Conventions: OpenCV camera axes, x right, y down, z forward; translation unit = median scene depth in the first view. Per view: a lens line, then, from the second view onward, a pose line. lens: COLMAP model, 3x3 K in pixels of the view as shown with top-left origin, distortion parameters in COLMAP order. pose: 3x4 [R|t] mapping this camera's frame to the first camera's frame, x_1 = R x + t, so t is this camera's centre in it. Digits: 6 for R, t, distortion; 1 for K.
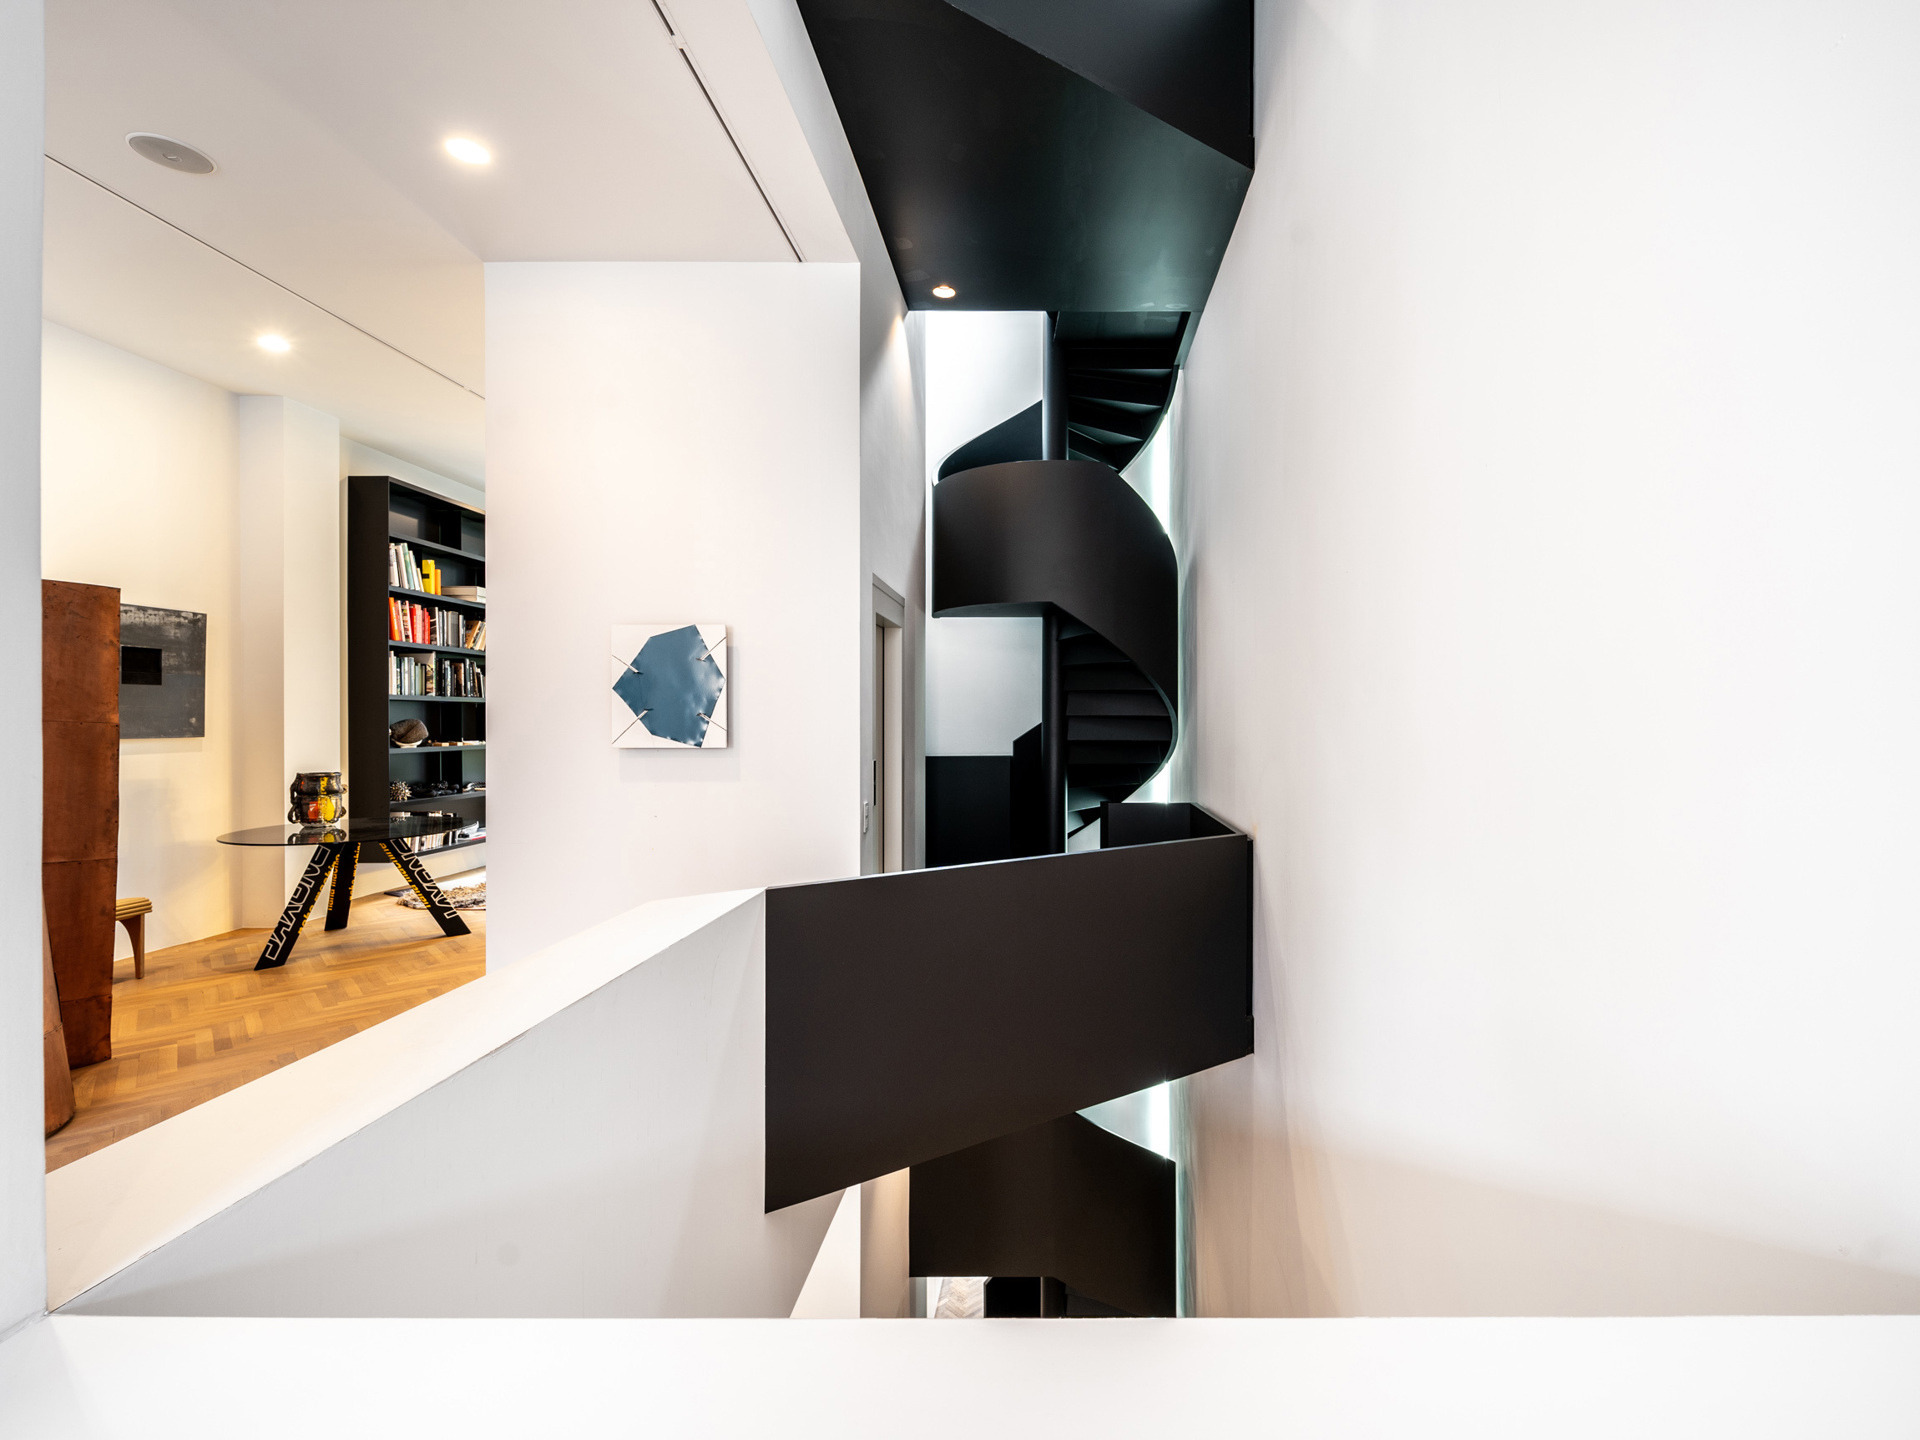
lens RADIAL K [[755.6, 0, 960.0], [0, 755.6, 720.0], [0, 0, 1]] dist [-0.000595, -0.000269]
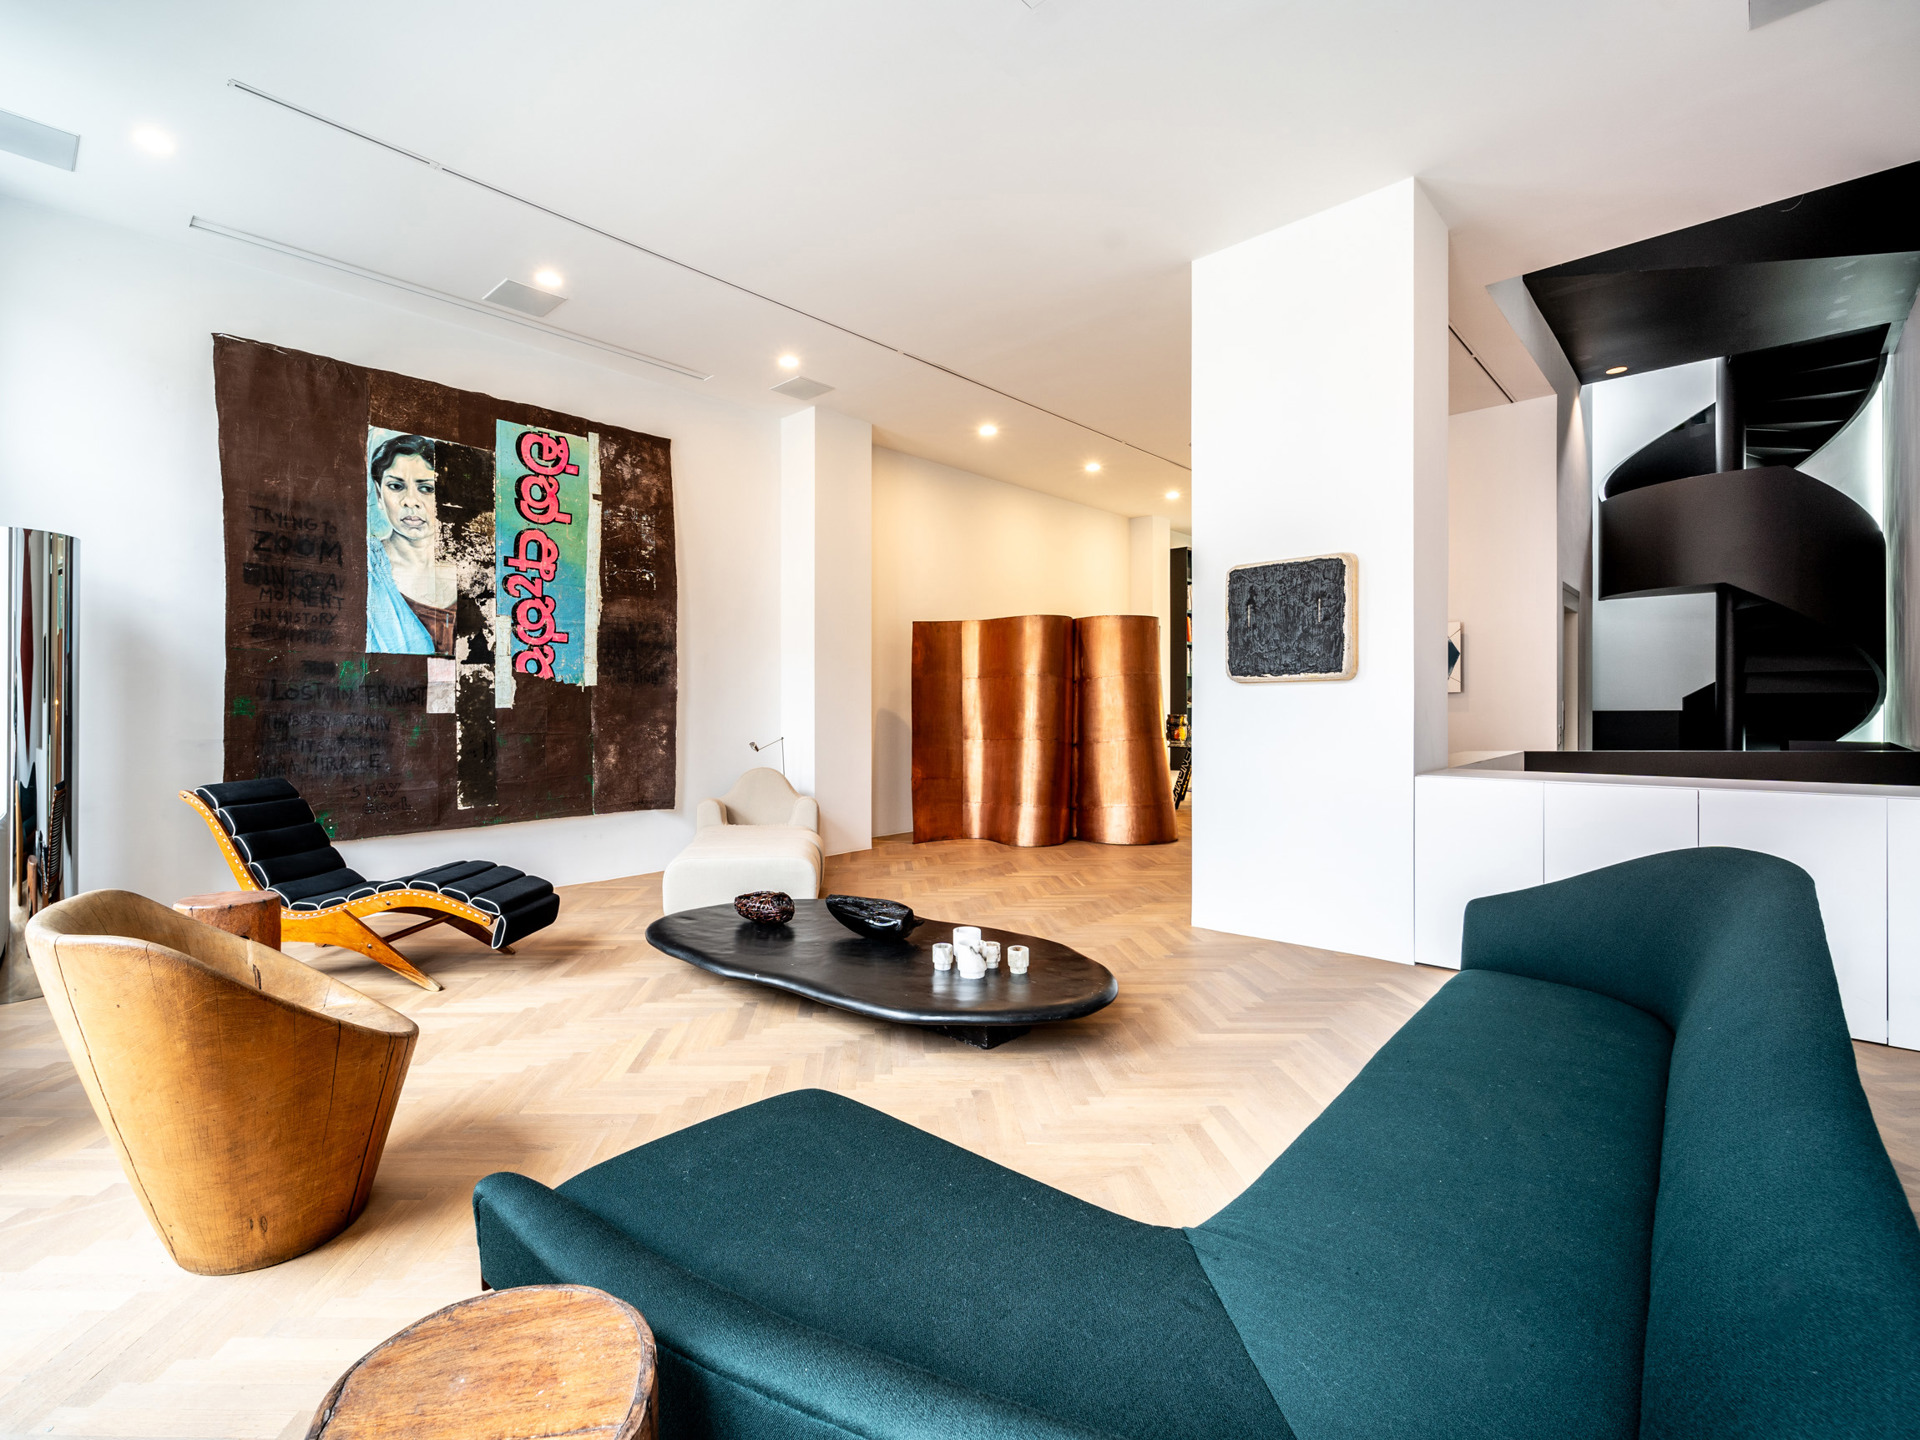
lens RADIAL K [[773.3, 0, 960.6], [0, 773.3, 710.4], [0, 0, 1]] dist [-0.000865, -0.000359]
pose [[0.779265, 0.000578, -0.626694, -0.057696], [0.001236, 0.999996, 0.002459, 0.046834], [0.626693, -0.002691, 0.779261, -0.715223]]
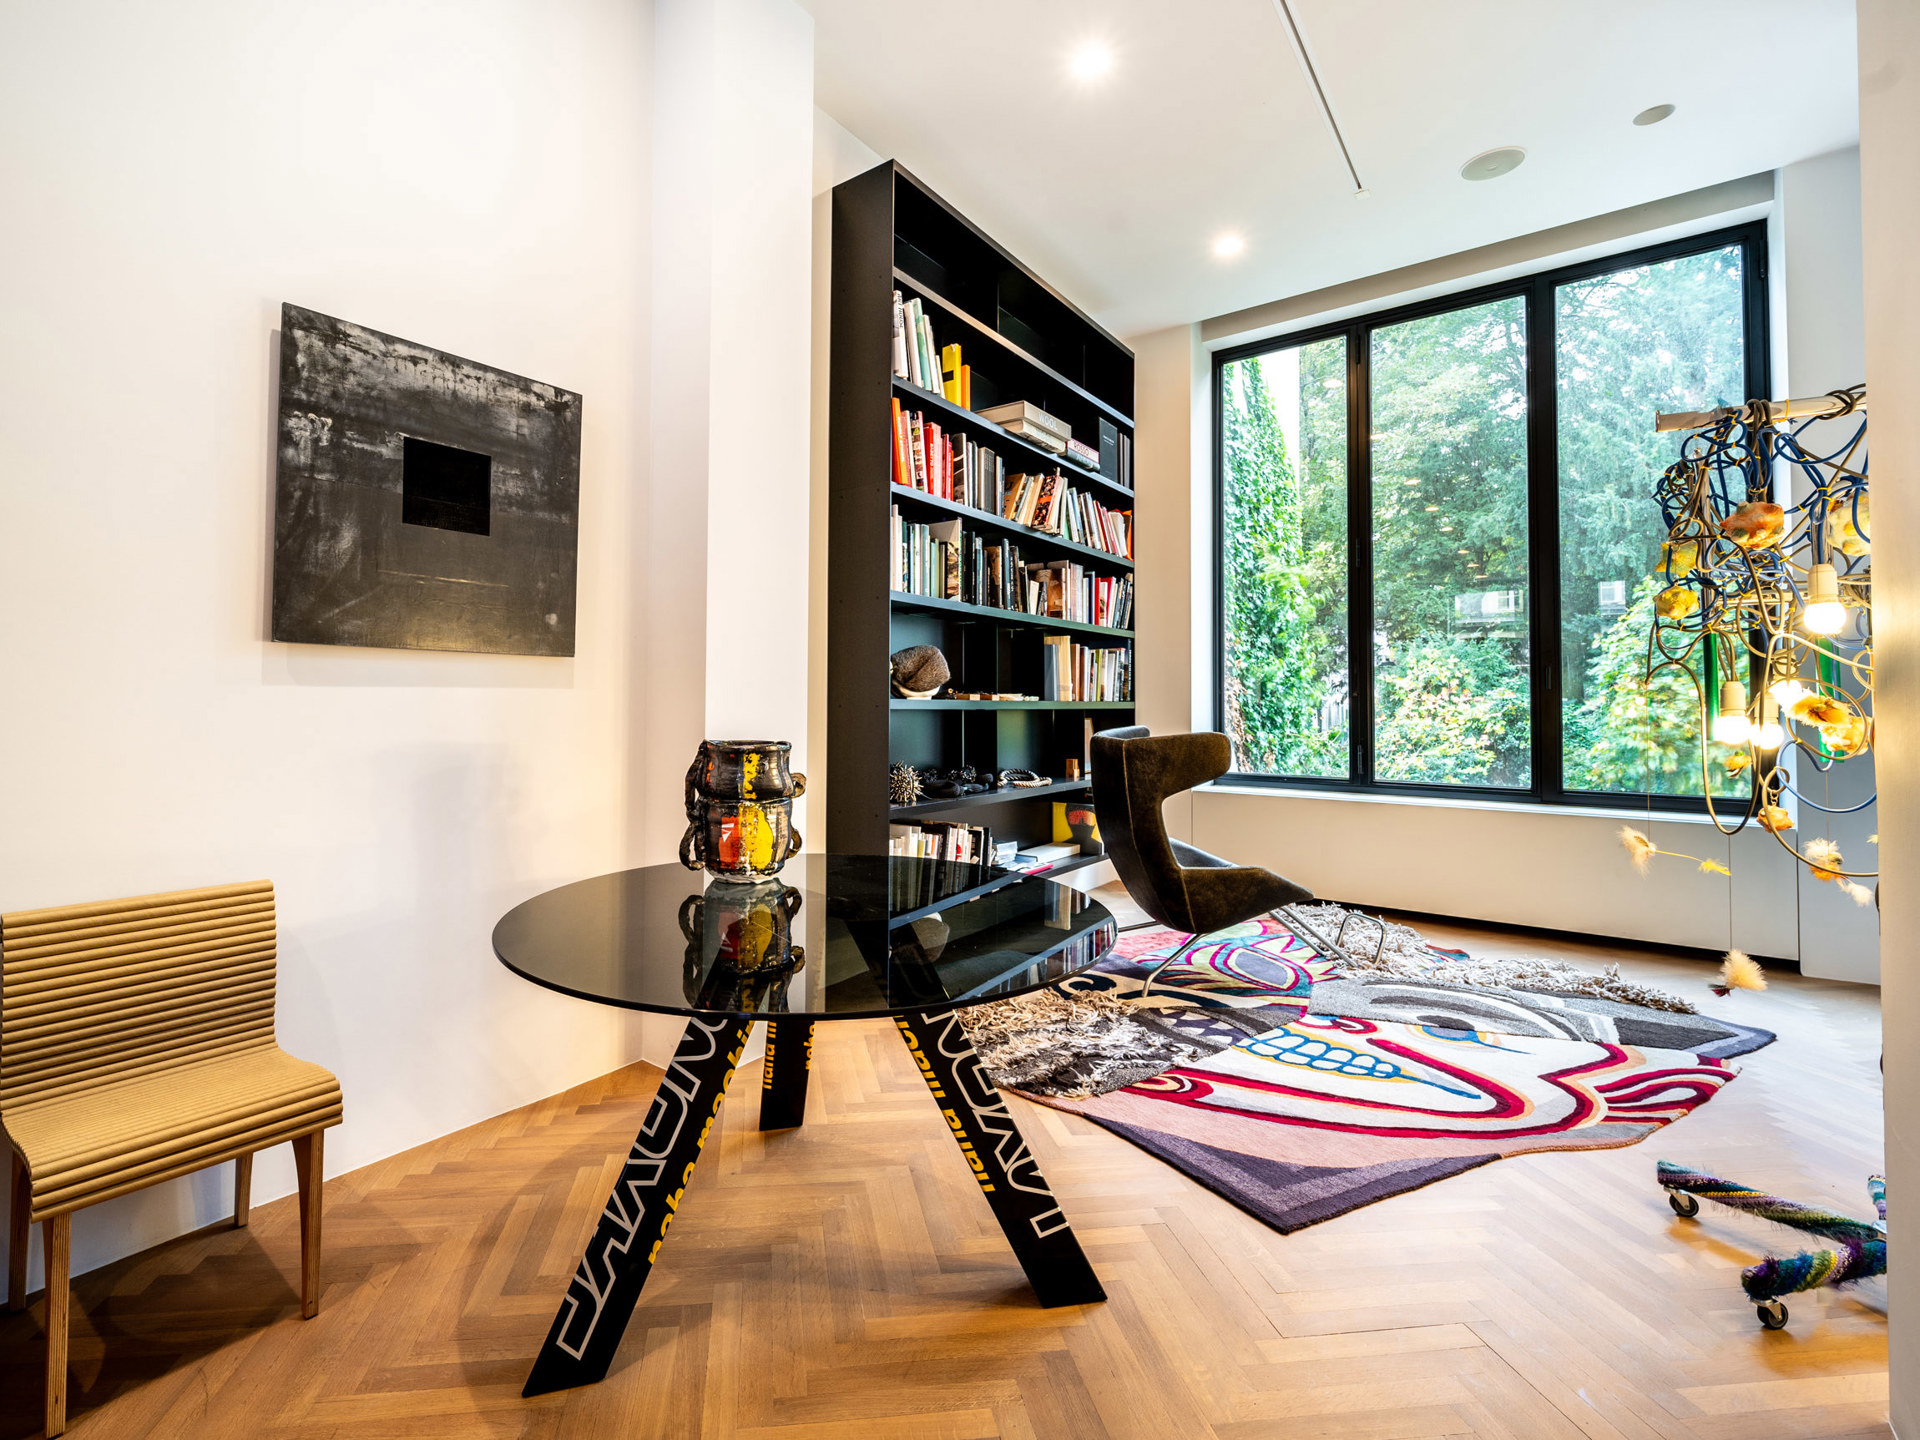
lens RADIAL K [[768.1, 0, 957.7], [0, 768.1, 682.6], [0, 0, 1]] dist [0.000755, 0.000076]
pose [[0.850316, -0.006619, -0.526231, -0.471900], [-0.008820, 0.999601, -0.026825, 0.042363], [0.526199, 0.027451, 0.849919, 0.621011]]
